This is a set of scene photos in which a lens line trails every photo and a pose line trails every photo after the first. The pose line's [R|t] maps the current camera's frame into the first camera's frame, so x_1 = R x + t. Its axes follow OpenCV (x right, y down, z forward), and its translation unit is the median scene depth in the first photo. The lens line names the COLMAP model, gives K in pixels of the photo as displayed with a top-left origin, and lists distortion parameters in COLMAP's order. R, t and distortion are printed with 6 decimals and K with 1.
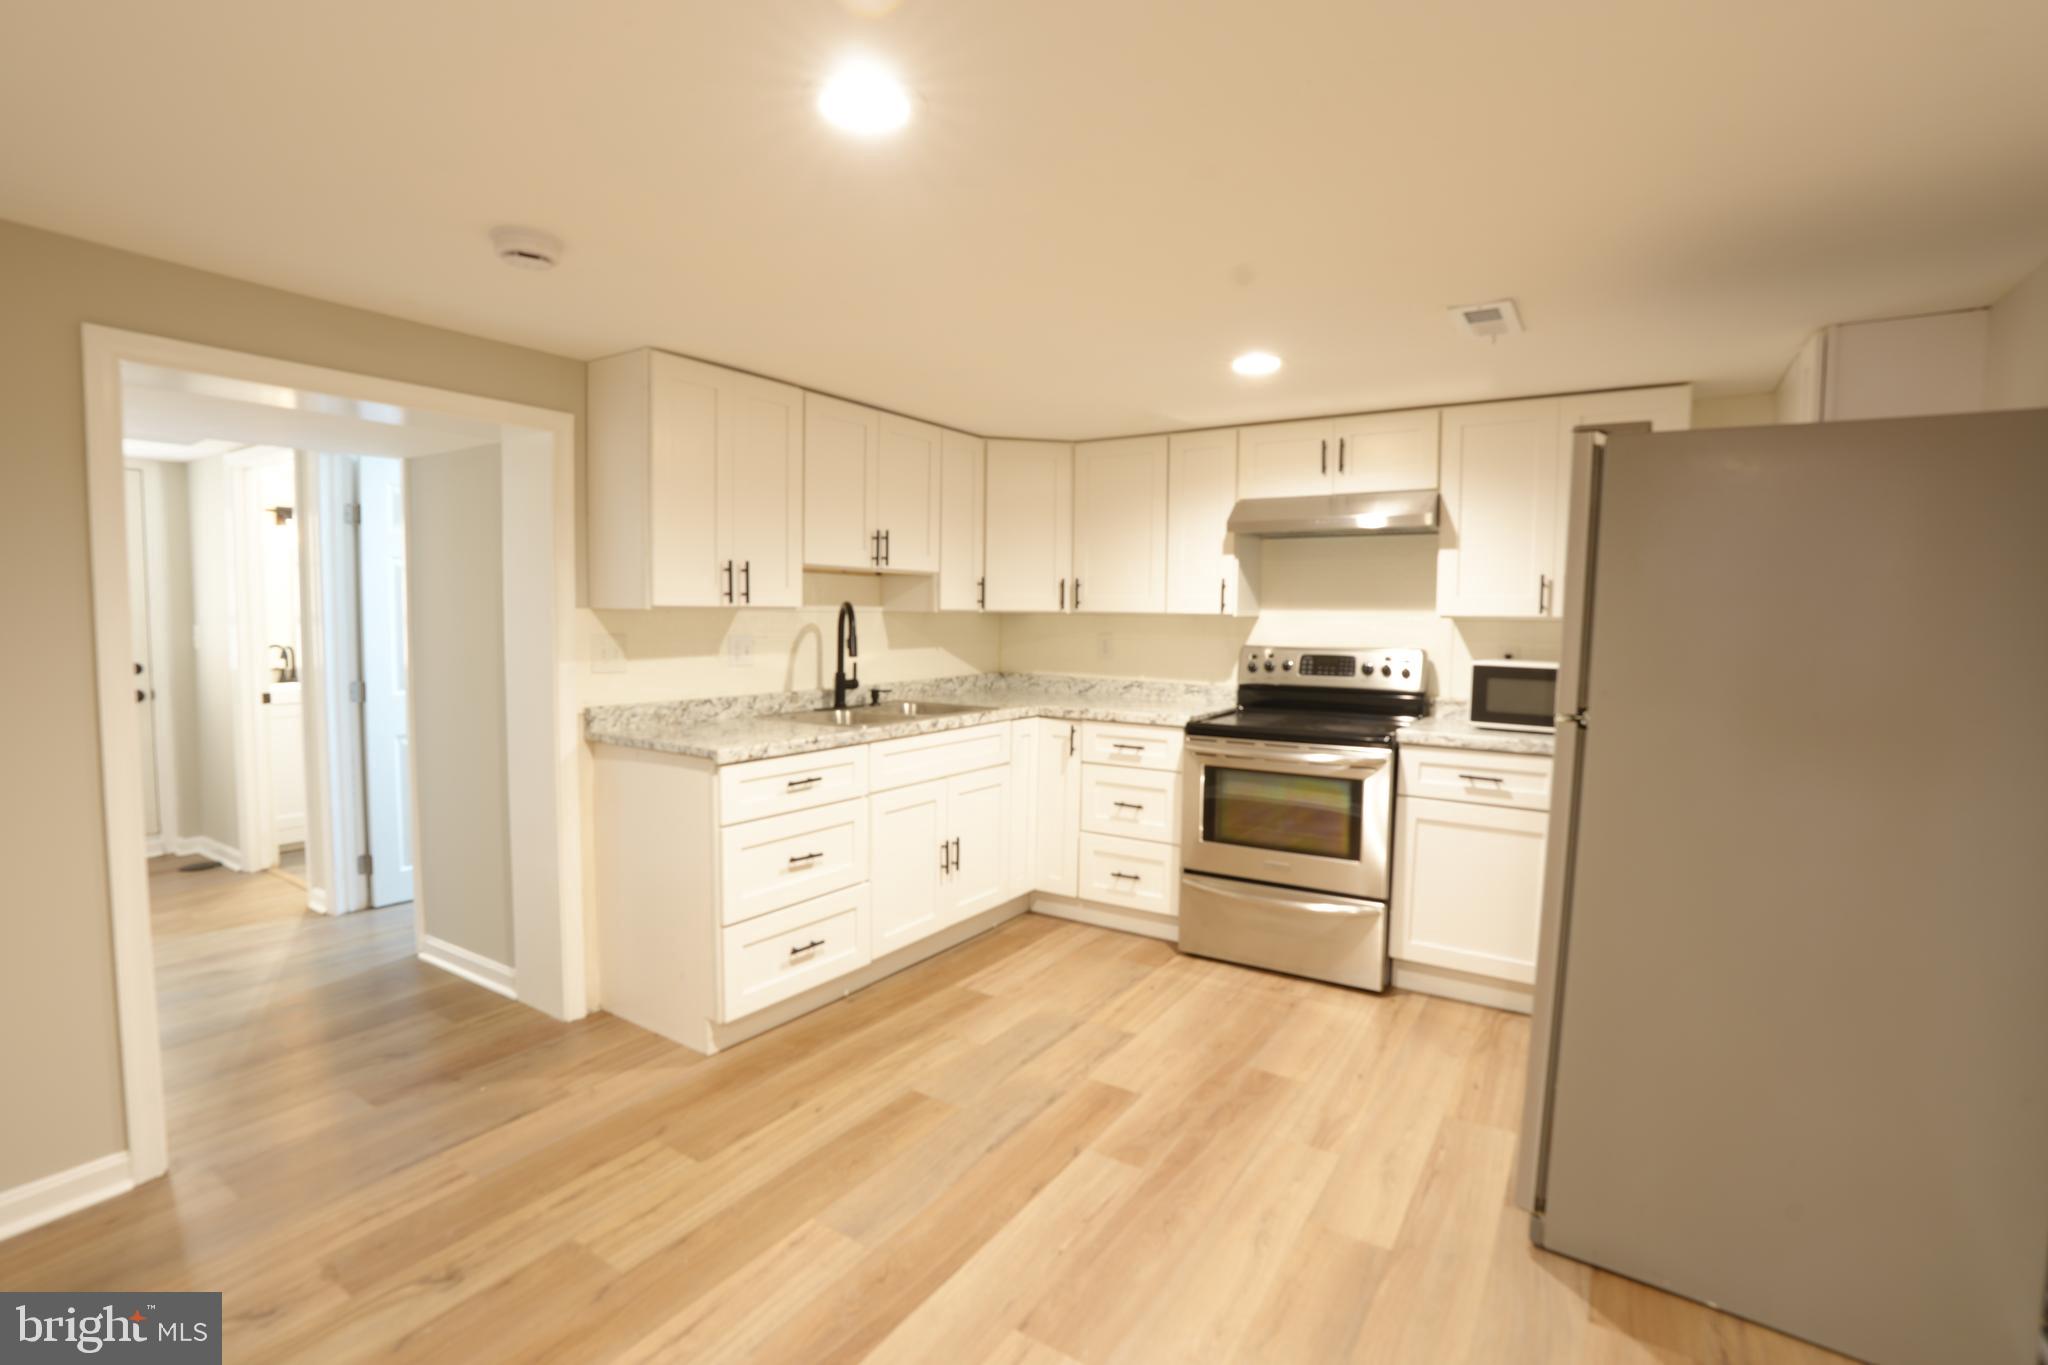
lens RADIAL K [[943.3, 0, 1018.6], [0, 943.3, 677.7], [0, 0, 1]] dist [-0.072336, 0.027381]
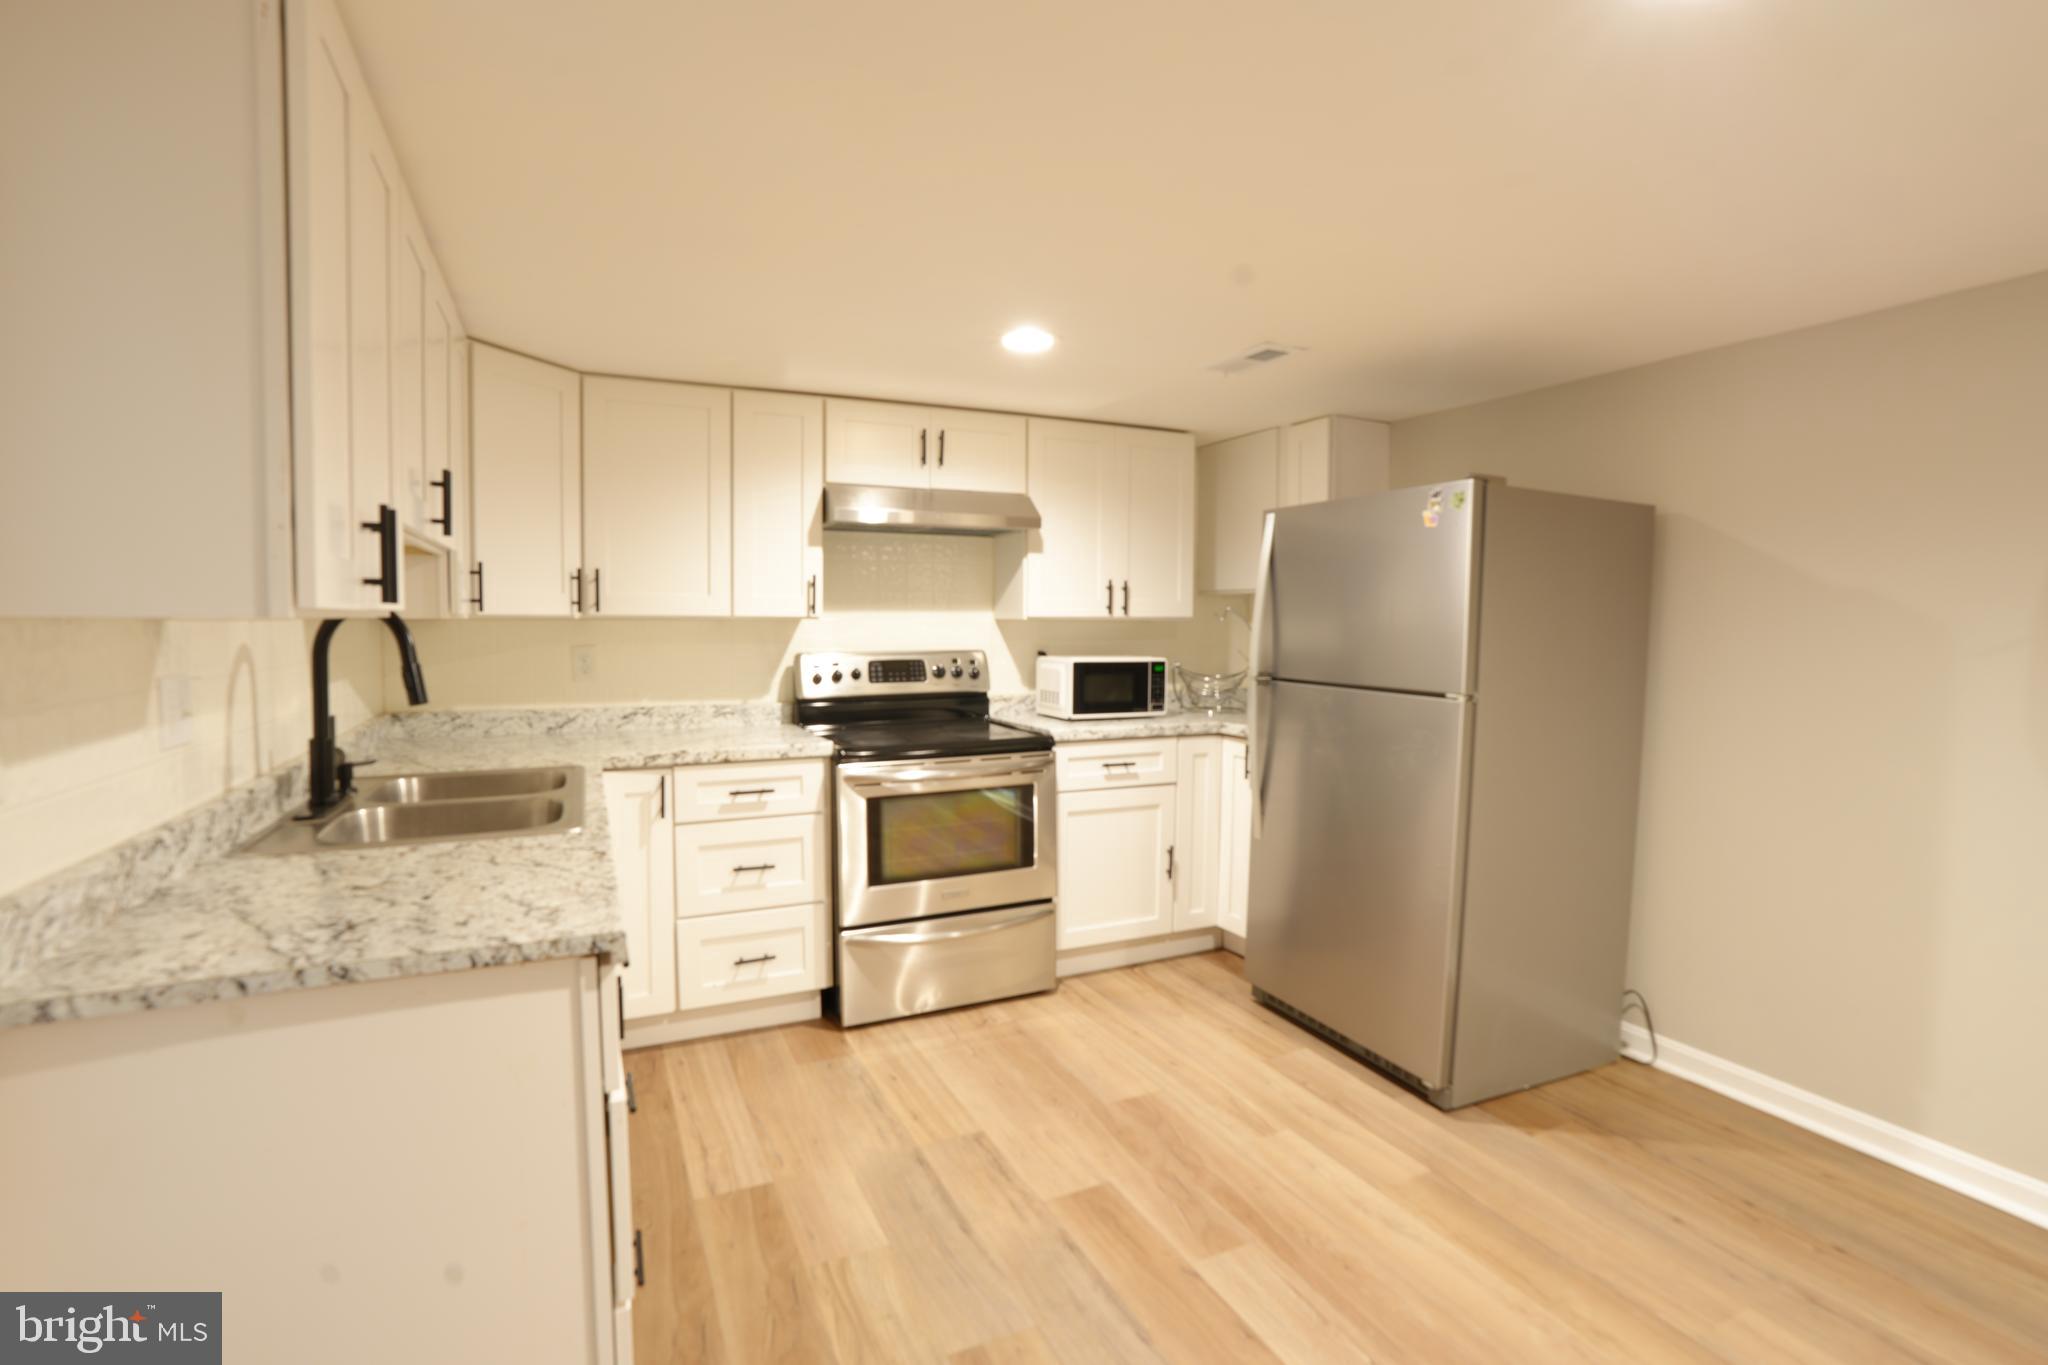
lens RADIAL K [[943.3, 0, 1018.6], [0, 943.3, 677.7], [0, 0, 1]] dist [-0.072336, 0.027381]
pose [[0.523720, -0.062218, 0.849616, -0.440773], [0.059496, 0.997565, 0.036378, -0.036573], [-0.849811, 0.031497, 0.526146, 0.443854]]
